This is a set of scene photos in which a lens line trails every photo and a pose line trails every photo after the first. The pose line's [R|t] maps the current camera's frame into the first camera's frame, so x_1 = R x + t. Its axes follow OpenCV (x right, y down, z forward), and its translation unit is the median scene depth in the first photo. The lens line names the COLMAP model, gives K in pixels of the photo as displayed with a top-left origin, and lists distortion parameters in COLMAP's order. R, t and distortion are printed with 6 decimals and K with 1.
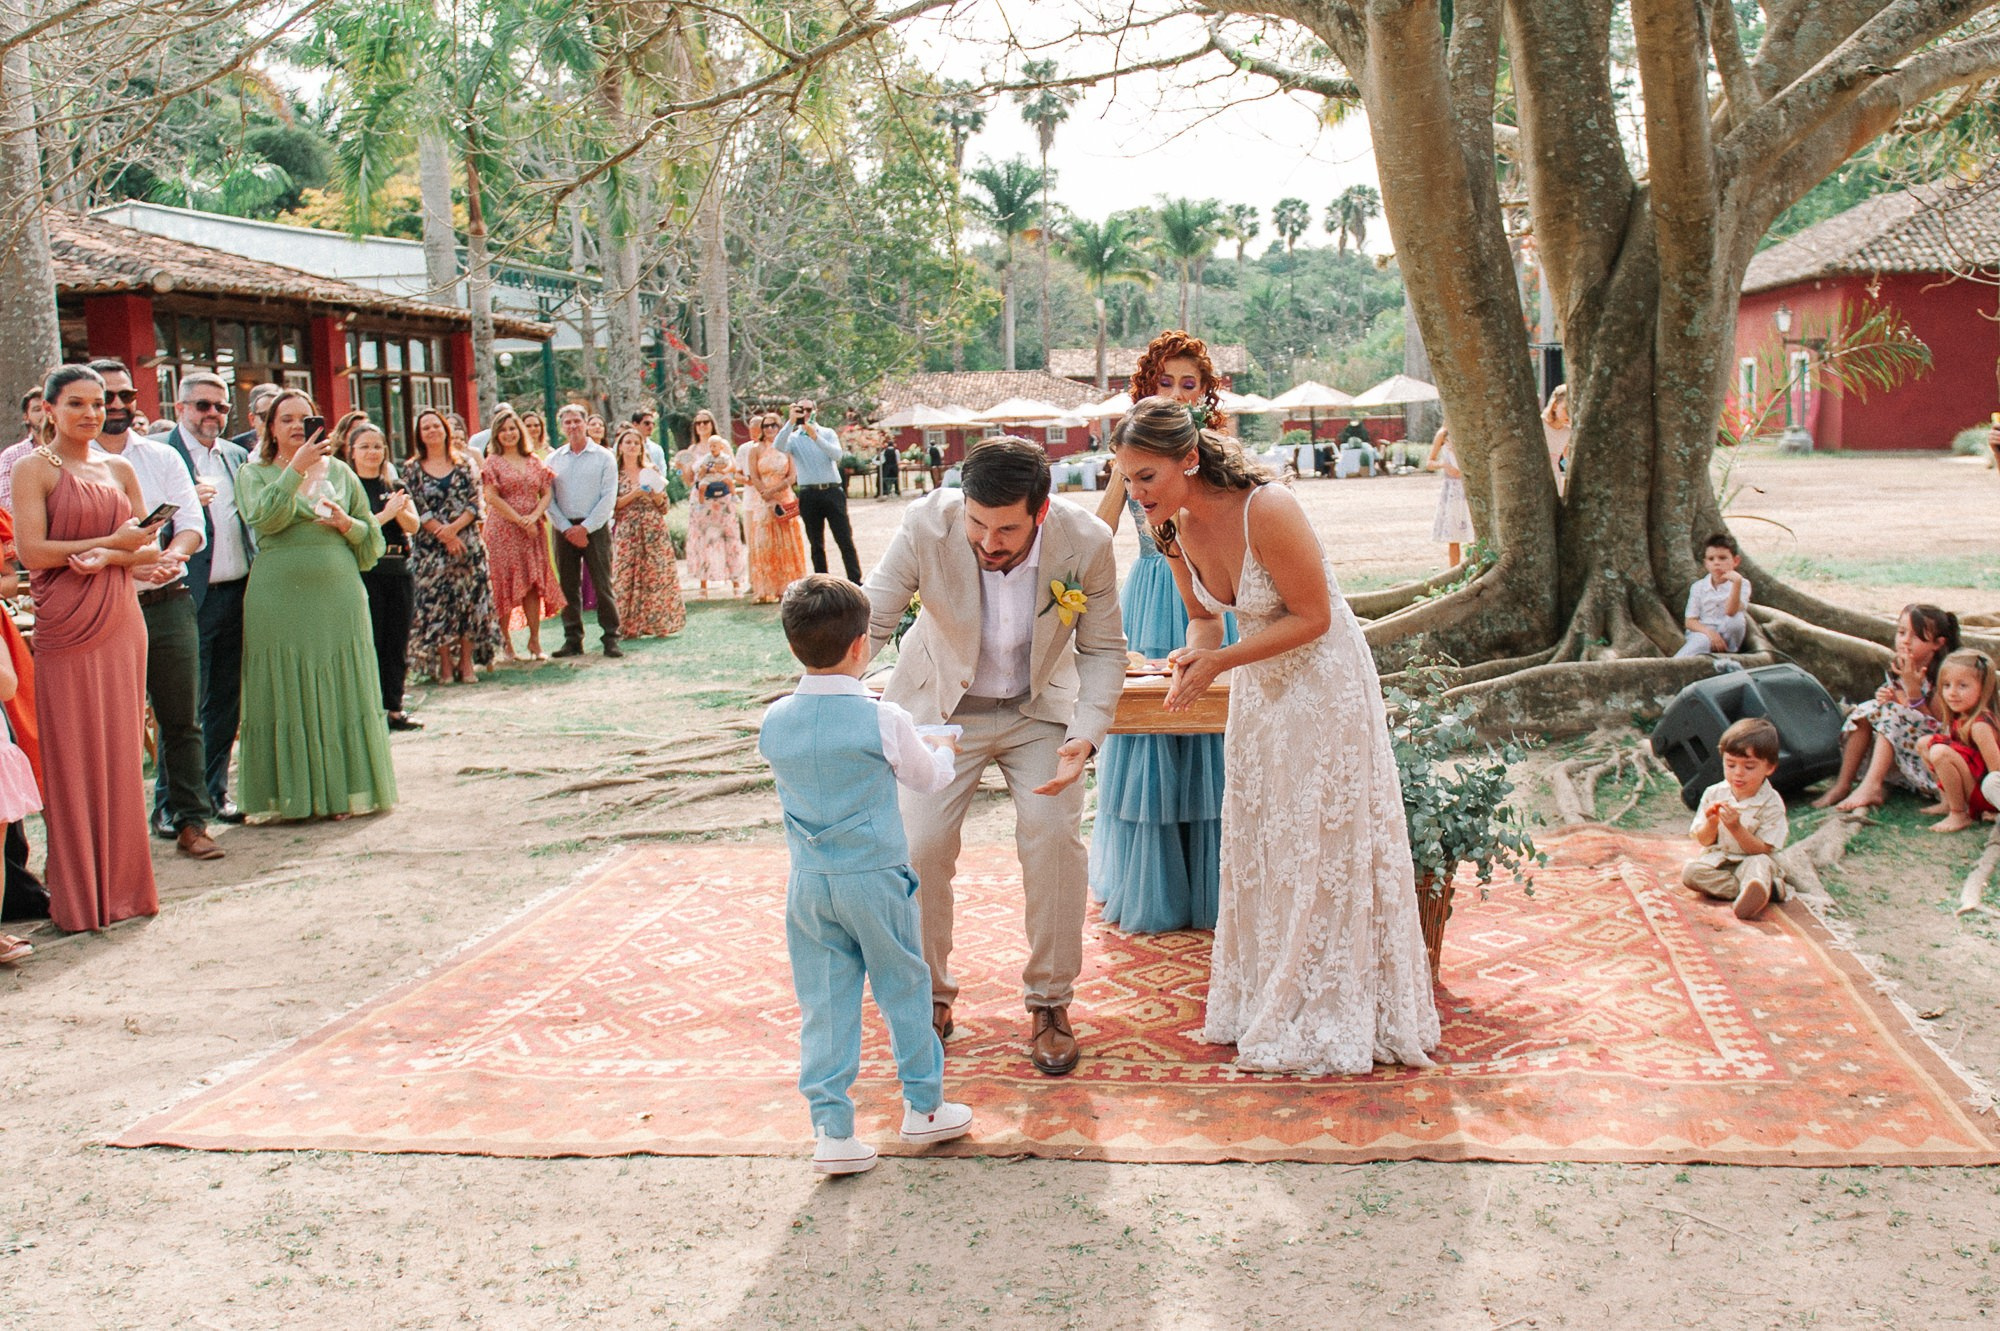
lens RADIAL K [[2009.4, 0, 1097.3], [0, 2009.4, 647.8], [0, 0, 1]] dist [0.008190, -0.015518]
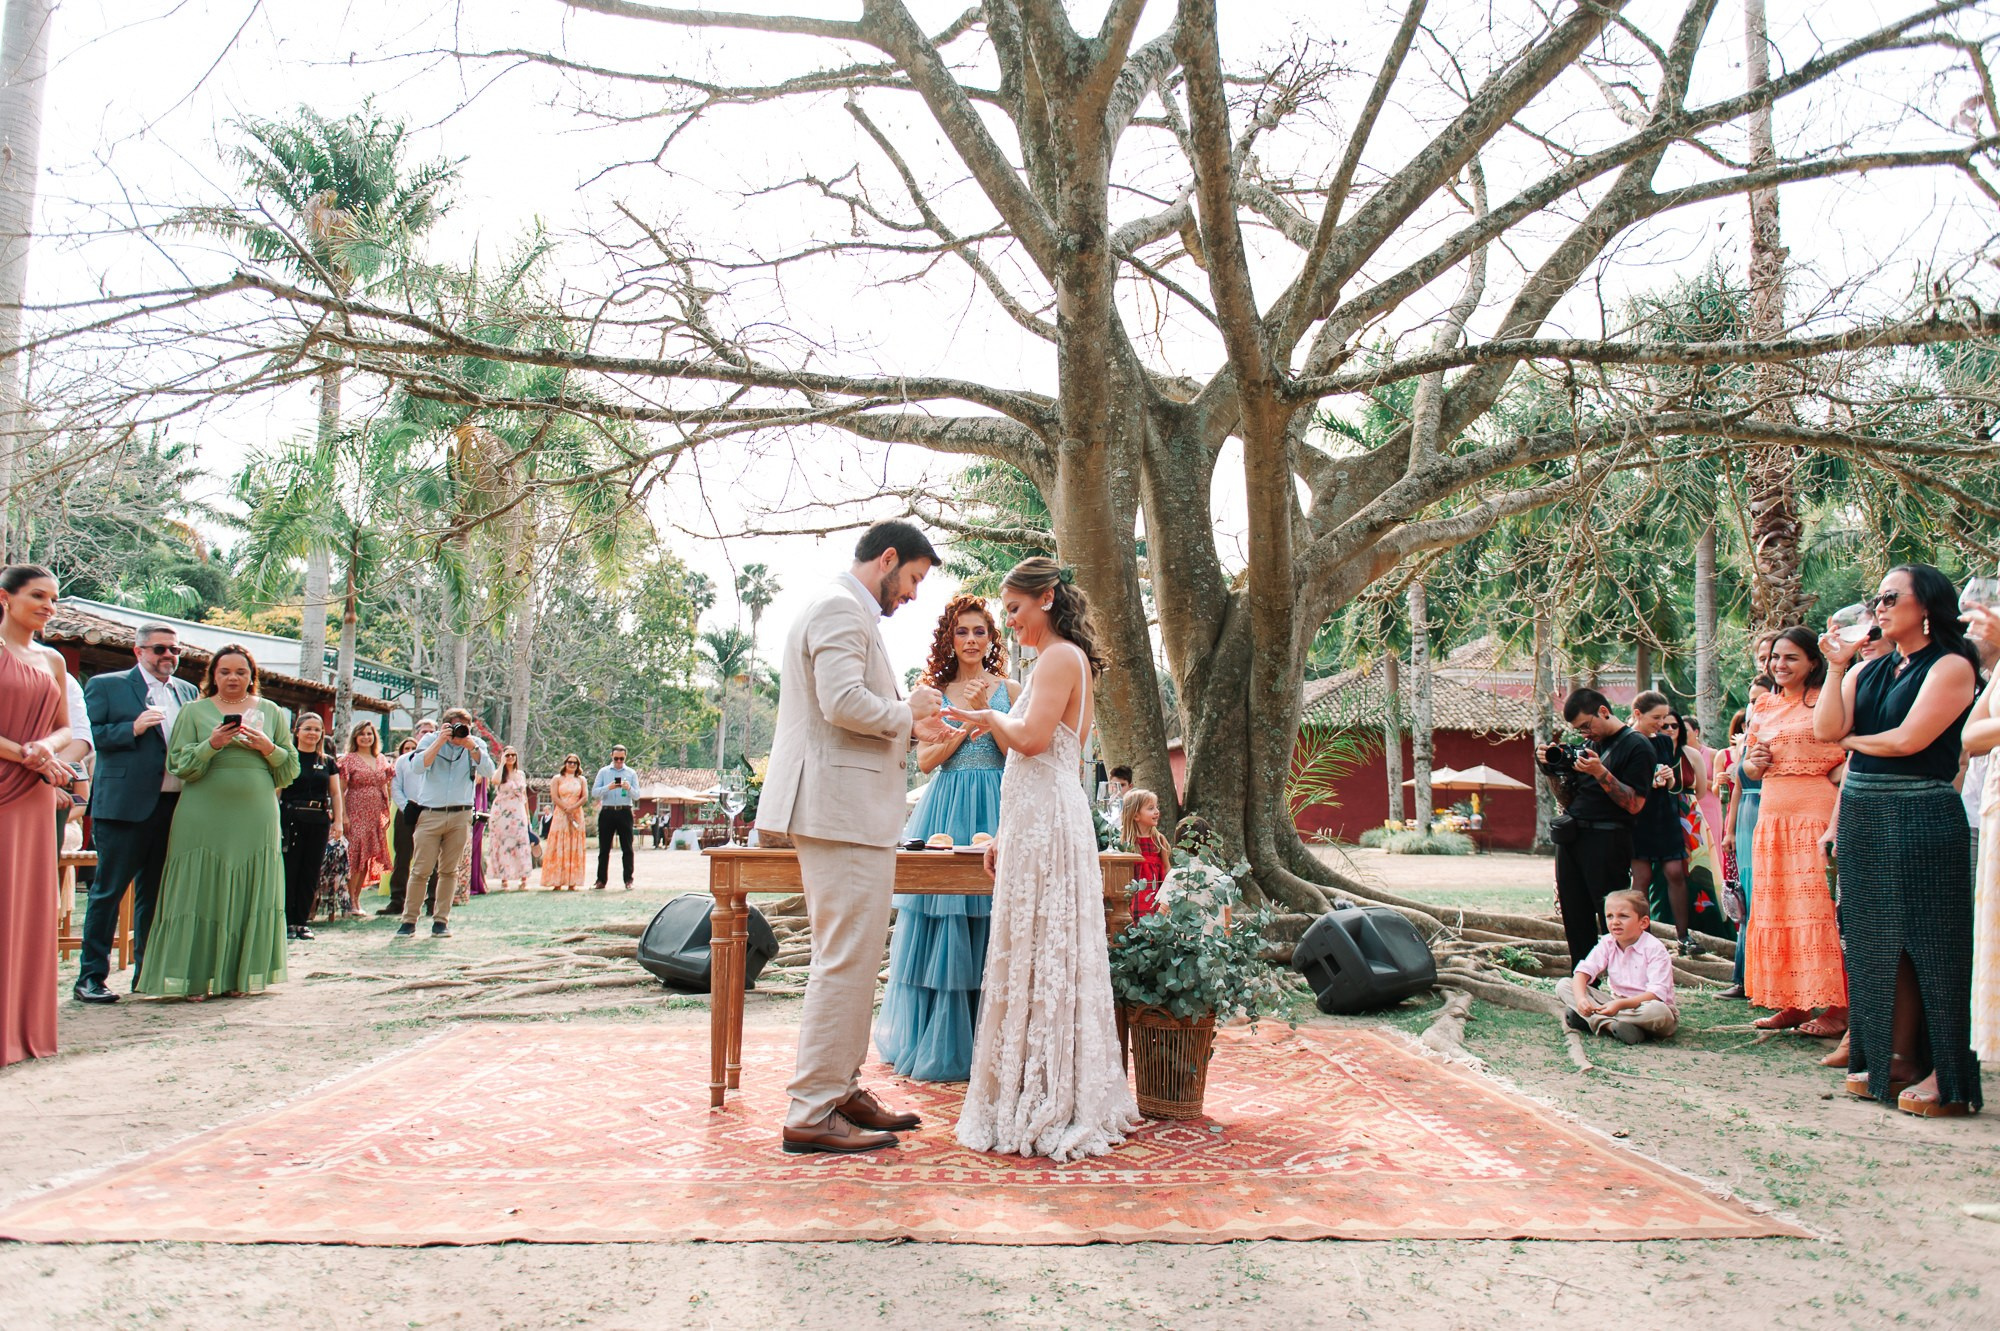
lens RADIAL K [[1377.1, 0, 997.4], [0, 1377.1, 674.4], [0, 0, 1]] dist [0.002761, -0.003574]
pose [[0.986005, 0.061771, 0.154853, -0.081336], [-0.026775, 0.975443, -0.218620, 0.085692], [-0.164555, 0.211414, 0.963445, 0.170832]]
